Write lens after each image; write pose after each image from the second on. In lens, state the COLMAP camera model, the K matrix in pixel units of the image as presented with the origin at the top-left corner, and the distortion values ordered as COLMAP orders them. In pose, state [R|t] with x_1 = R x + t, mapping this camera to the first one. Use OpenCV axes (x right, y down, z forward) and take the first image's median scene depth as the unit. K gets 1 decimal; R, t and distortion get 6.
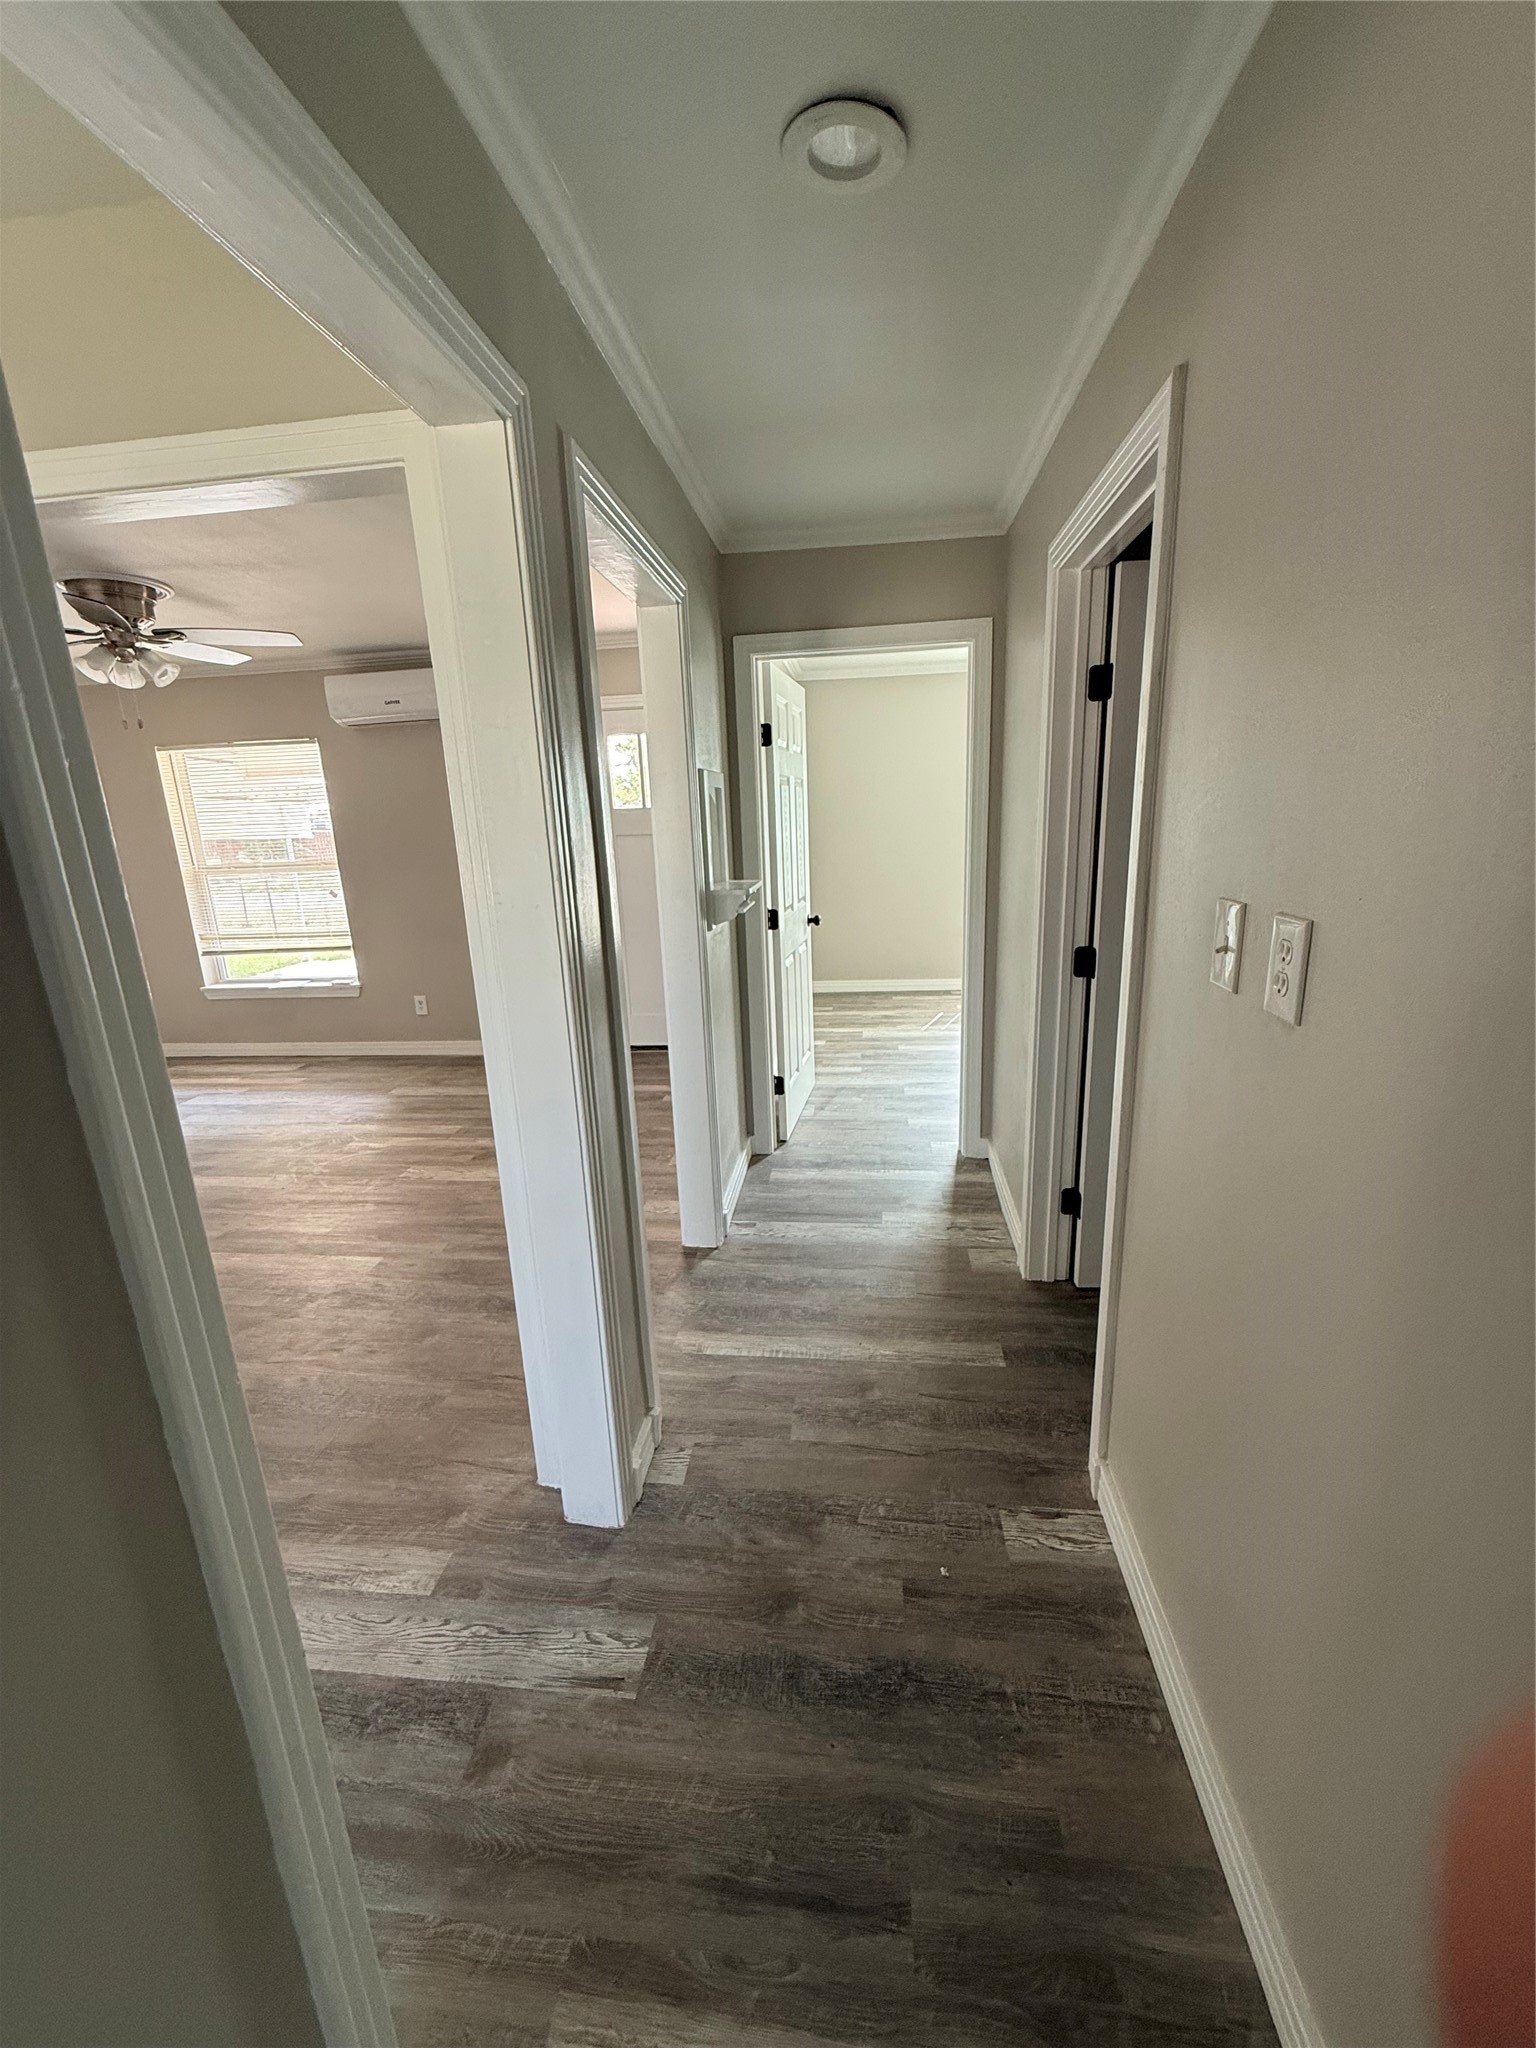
lens RADIAL K [[817.8, 0, 769.3], [0, 817.8, 1017.3], [0, 0, 1]] dist [0.001638, 0.000292]
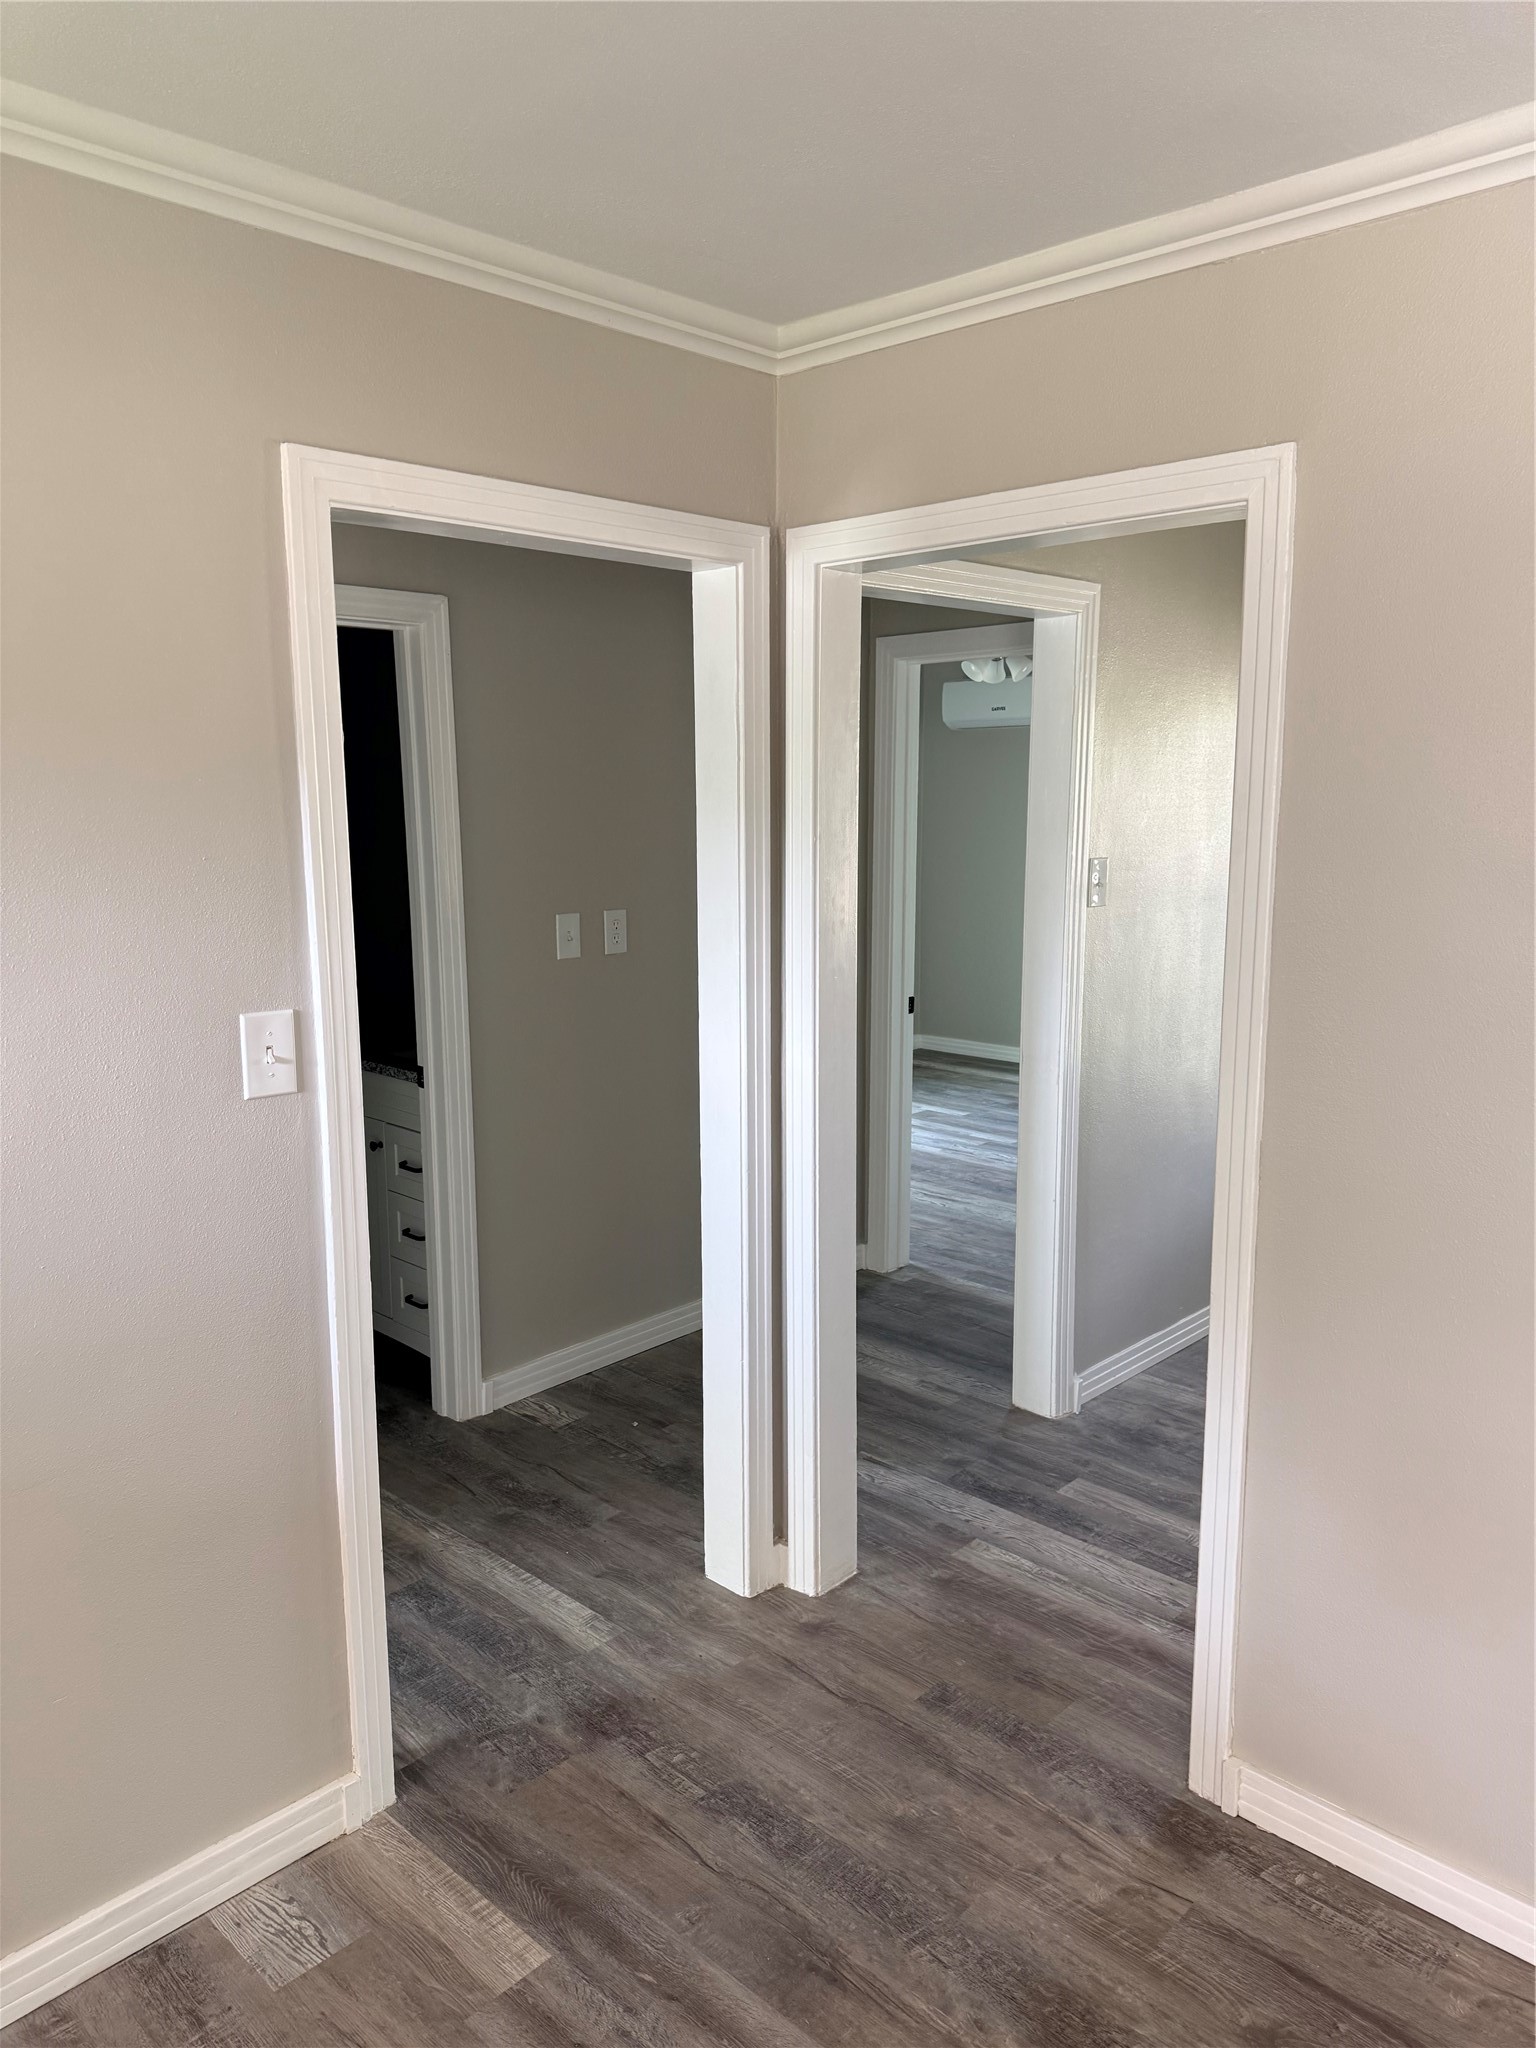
lens RADIAL K [[1459.9, 0, 761.6], [0, 1459.9, 1017.4], [0, 0, 1]] dist [0.055074, -0.055761]
pose [[-0.796333, -0.052459, 0.602579, -0.471037], [0.183361, 0.928416, 0.323144, -0.232165], [-0.576396, 0.367820, -0.729709, 0.825006]]
